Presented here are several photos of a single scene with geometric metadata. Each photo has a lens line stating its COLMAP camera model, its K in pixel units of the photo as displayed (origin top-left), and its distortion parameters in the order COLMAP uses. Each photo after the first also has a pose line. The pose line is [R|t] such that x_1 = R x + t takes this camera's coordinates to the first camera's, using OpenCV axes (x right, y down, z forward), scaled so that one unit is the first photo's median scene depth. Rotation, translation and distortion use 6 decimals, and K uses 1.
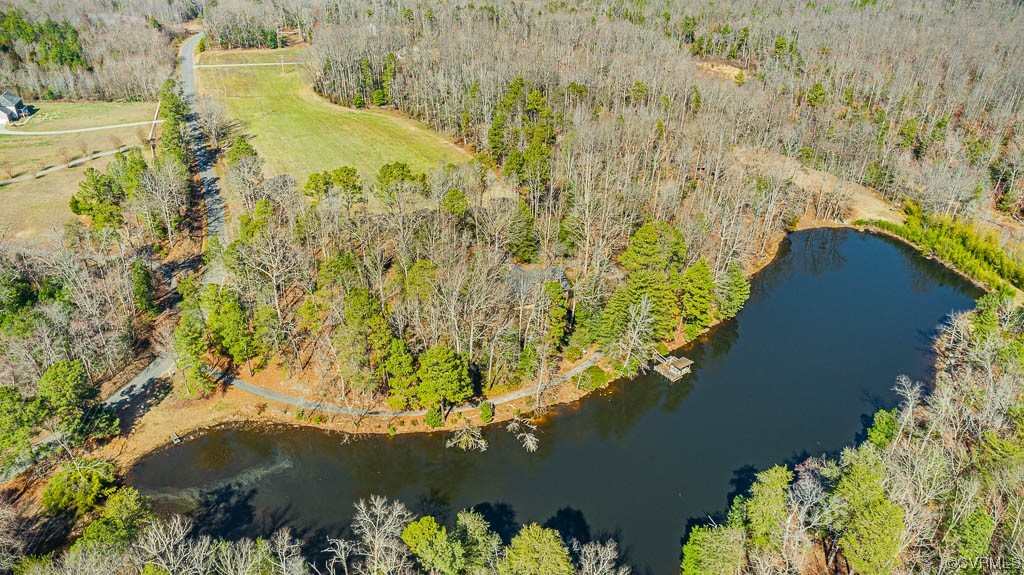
lens RADIAL K [[695.4, 0, 512.0], [0, 695.4, 287.5], [0, 0, 1]] dist [-0.033977, 0.021366]
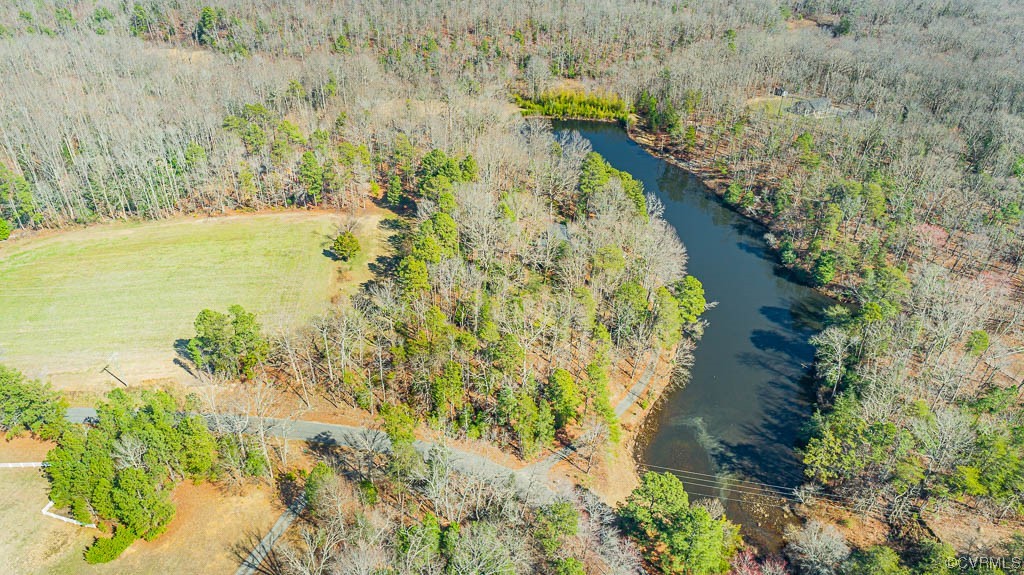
lens RADIAL K [[695.4, 0, 512.0], [0, 695.4, 287.5], [0, 0, 1]] dist [-0.033977, 0.021366]
pose [[0.381124, -0.539765, 0.750599, -0.820934], [0.461332, 0.814608, 0.351549, -0.348592], [-0.801198, 0.212292, 0.559477, 0.334333]]
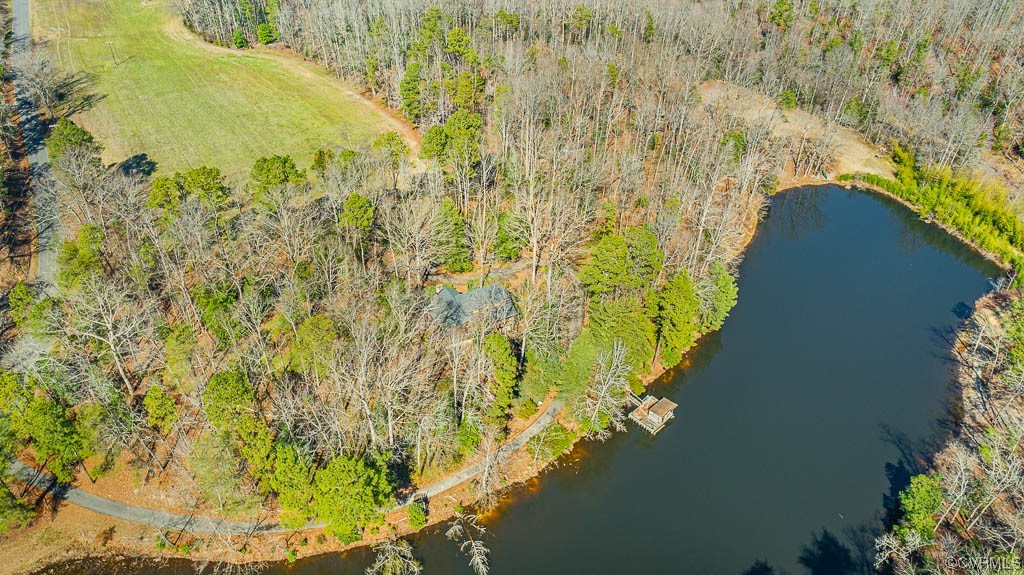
lens RADIAL K [[695.4, 0, 512.0], [0, 695.4, 287.5], [0, 0, 1]] dist [-0.033977, 0.021366]
pose [[0.994181, -0.065894, 0.085220, 0.011900], [0.053594, 0.988795, 0.139326, -0.114384], [-0.093446, -0.133948, 0.986573, 0.199602]]
